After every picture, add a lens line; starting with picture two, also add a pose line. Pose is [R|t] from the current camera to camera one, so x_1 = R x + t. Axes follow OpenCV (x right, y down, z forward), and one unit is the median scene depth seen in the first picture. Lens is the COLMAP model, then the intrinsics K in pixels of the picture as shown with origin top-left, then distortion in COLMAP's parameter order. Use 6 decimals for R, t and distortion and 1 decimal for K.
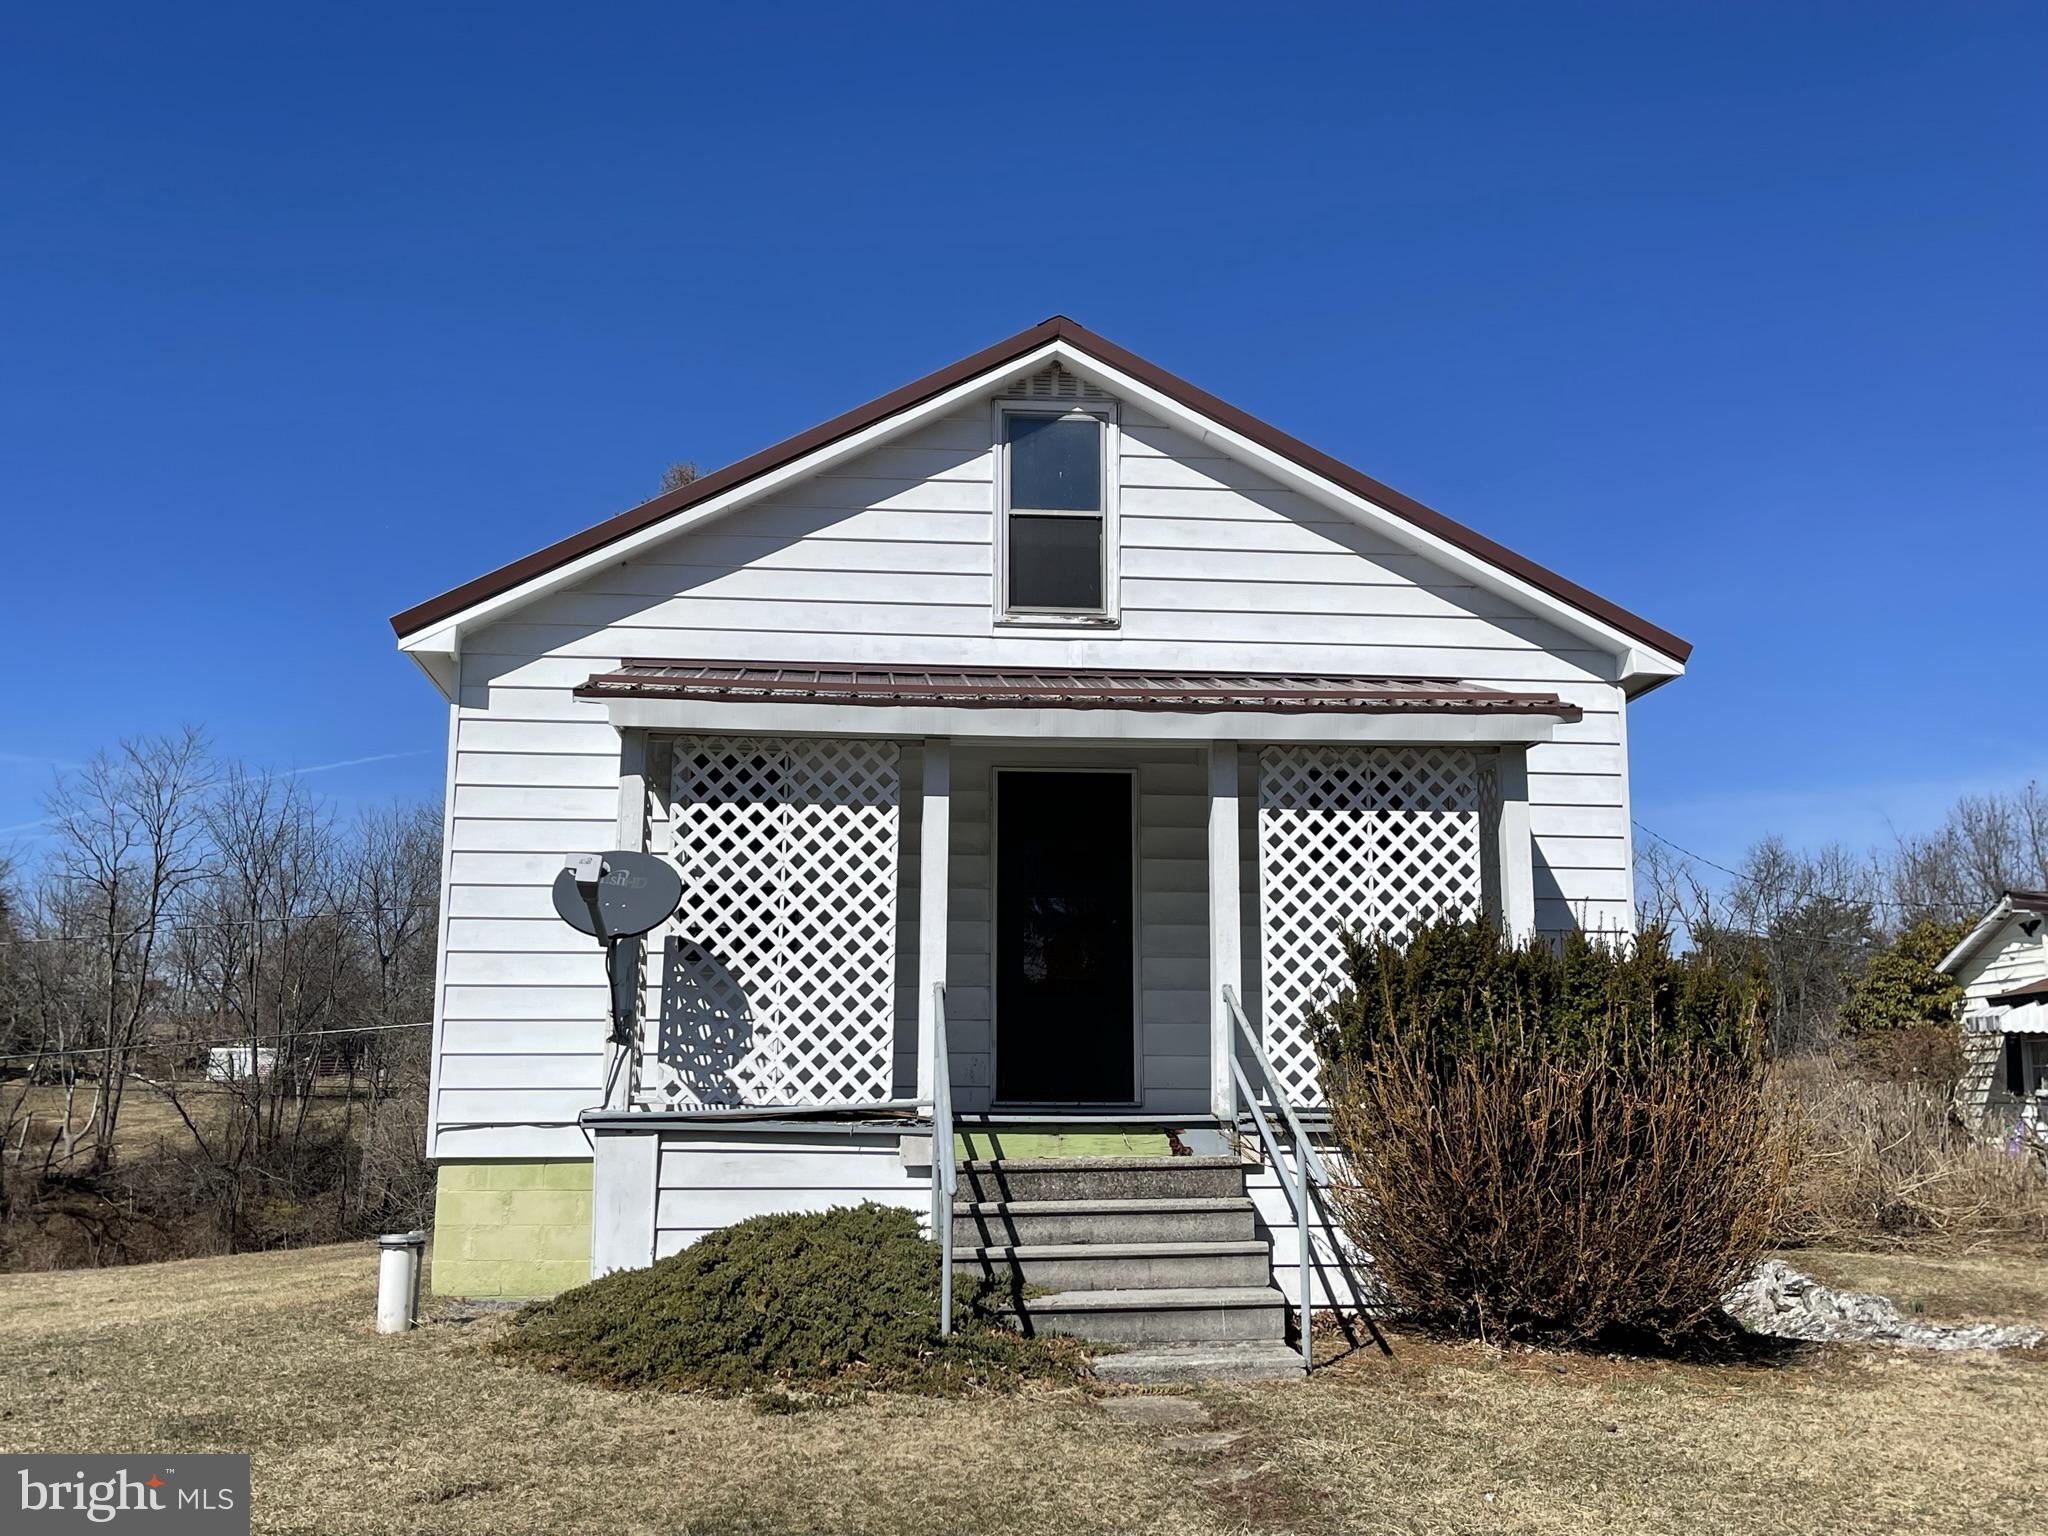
lens RADIAL K [[2067.1, 0, 1024.8], [0, 2067.1, 779.9], [0, 0, 1]] dist [0.070017, 0.000000]
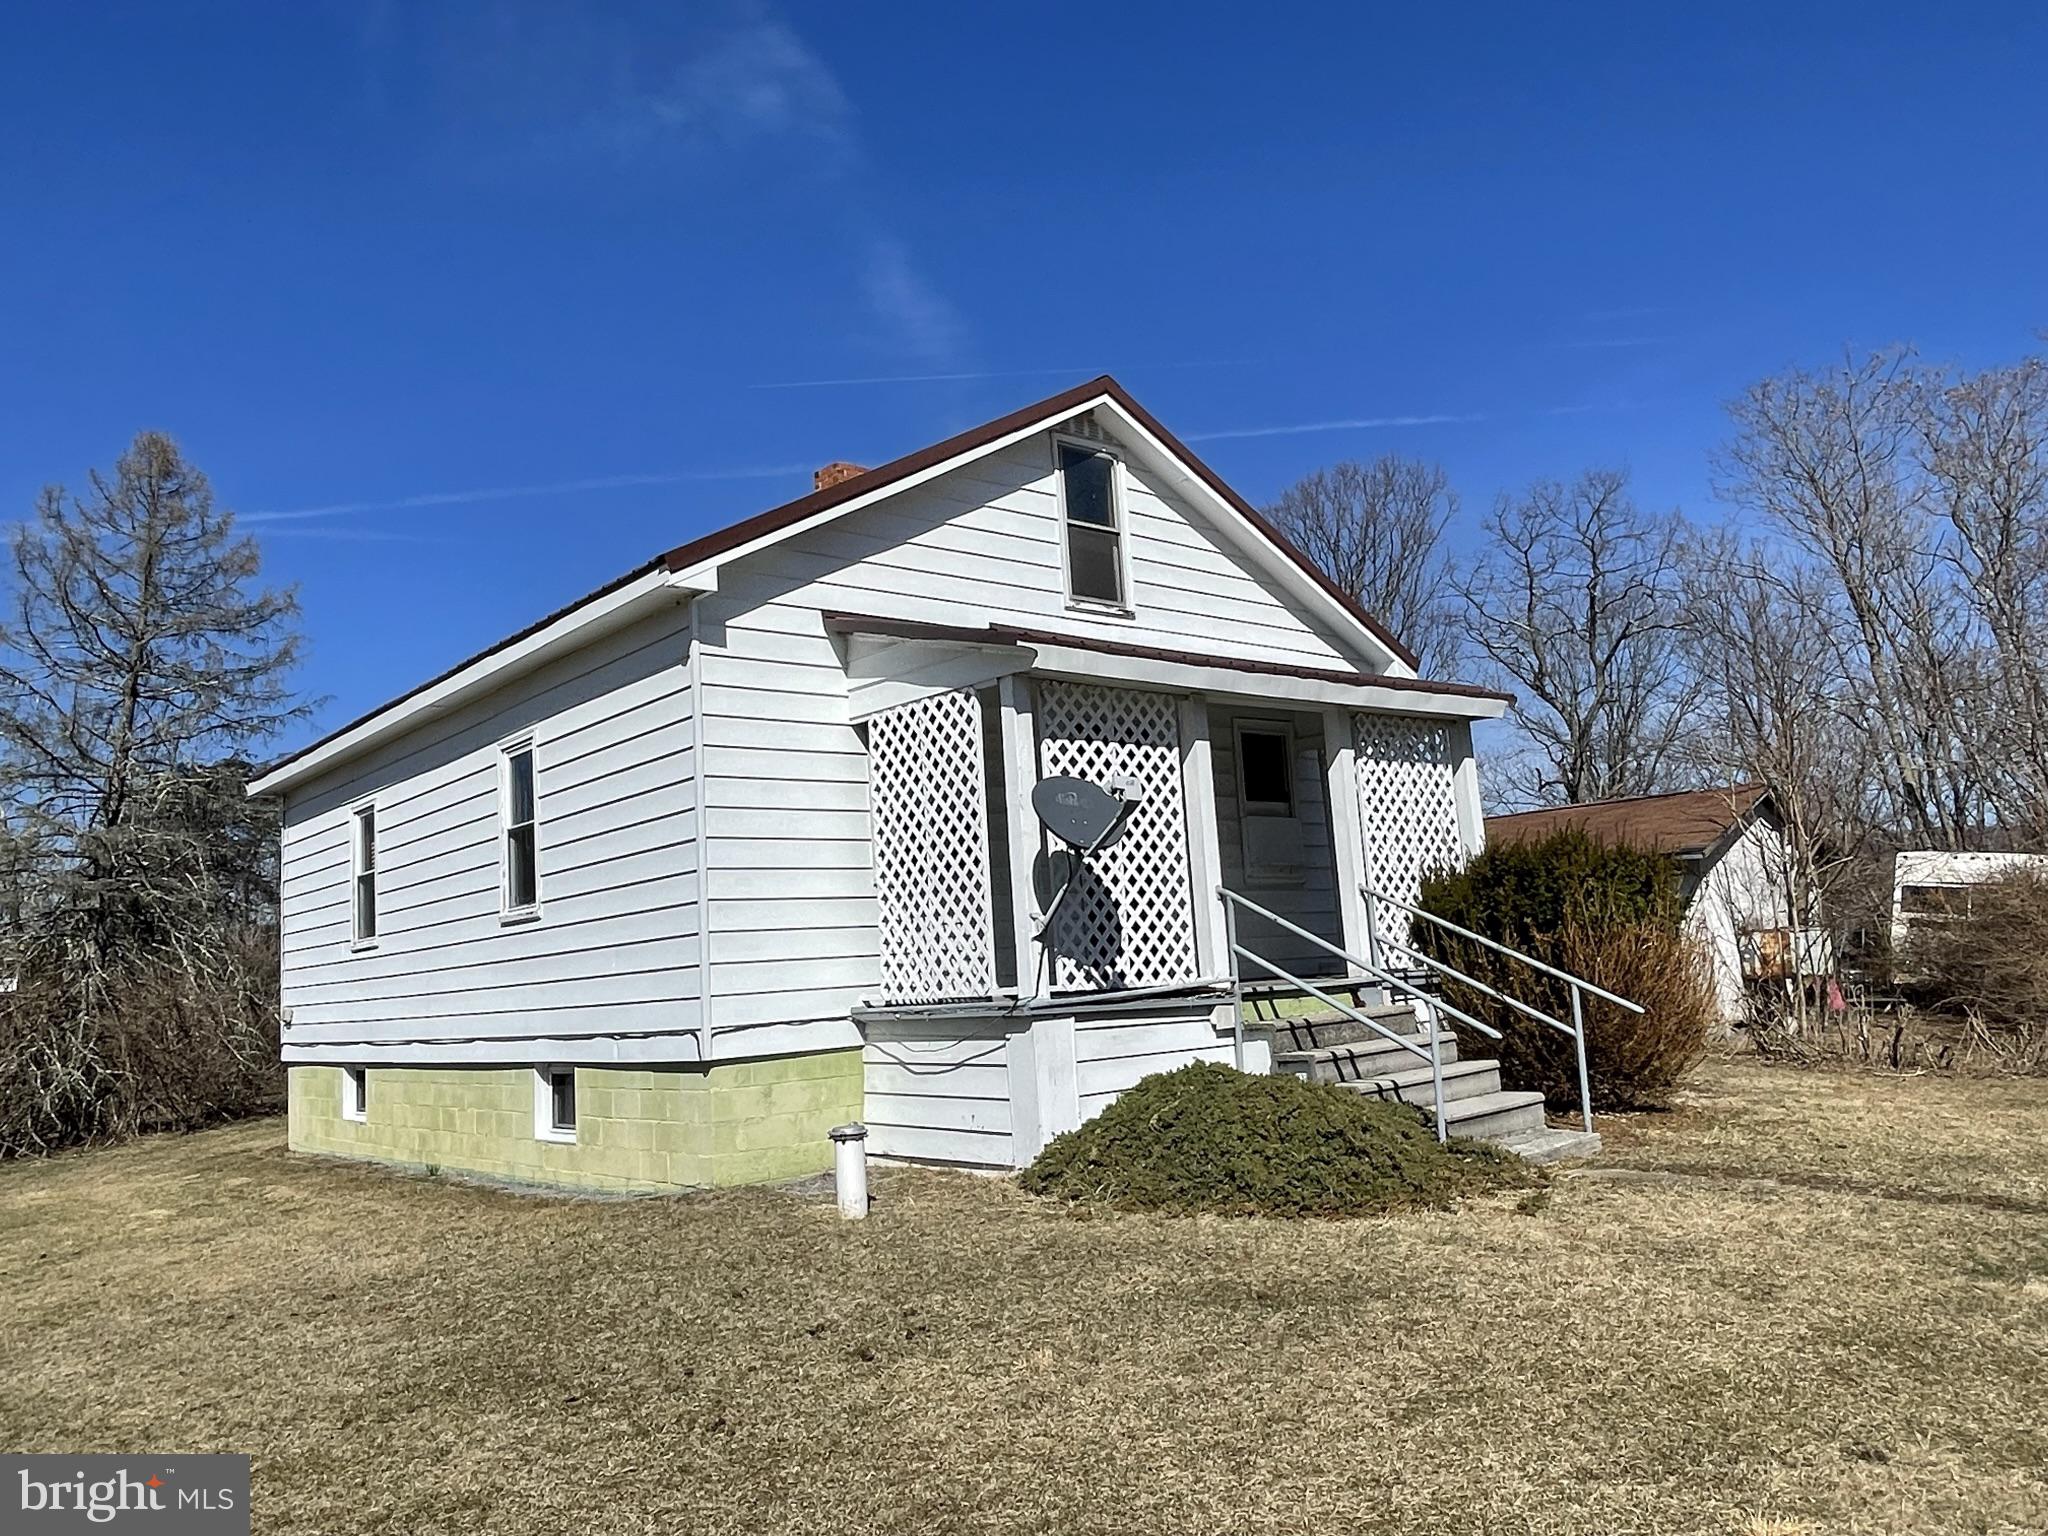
lens RADIAL K [[1498.1, 0, 1032.8], [0, 1498.1, 770.0], [0, 0, 1]] dist [0.006249, -0.011199]
pose [[0.825705, 0.024901, 0.563552, -0.584770], [-0.028787, 0.999584, -0.001990, 0.028251], [-0.563367, -0.014580, 0.826078, 0.268026]]
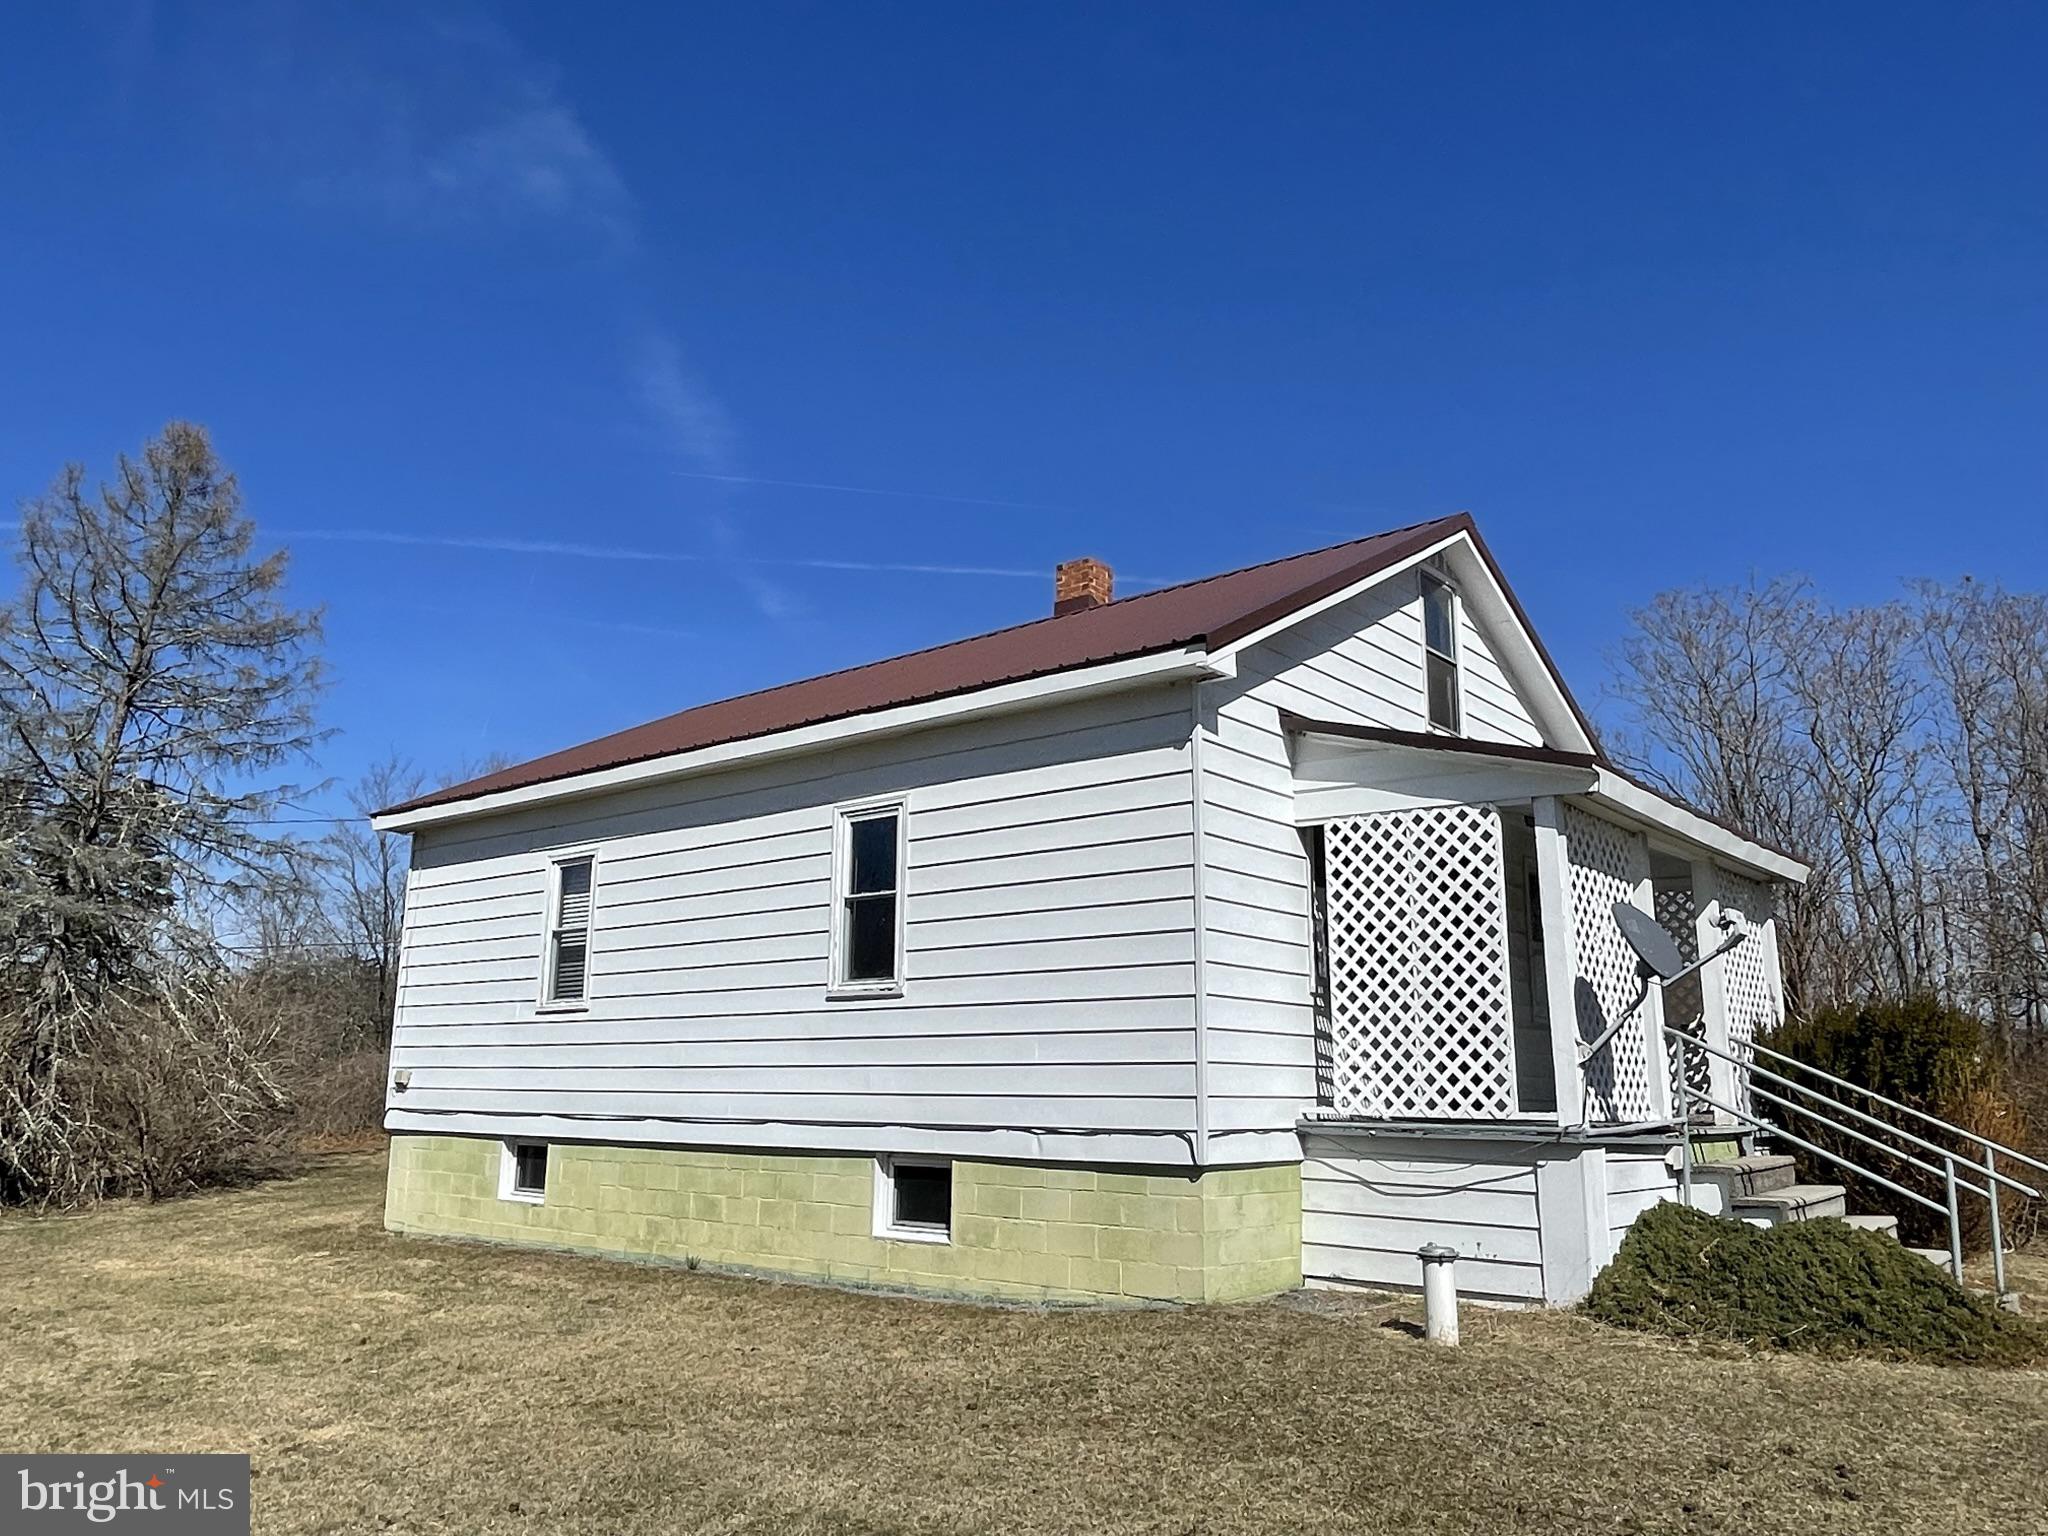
lens RADIAL K [[1498.1, 0, 1023.9], [0, 1498.1, 775.5], [0, 0, 1]] dist [0.006249, -0.011199]
pose [[0.718834, 0.154141, 0.677878, -0.871610], [-0.125935, 0.987849, -0.091080, 0.071073], [-0.683680, -0.019898, 0.729511, 0.528802]]
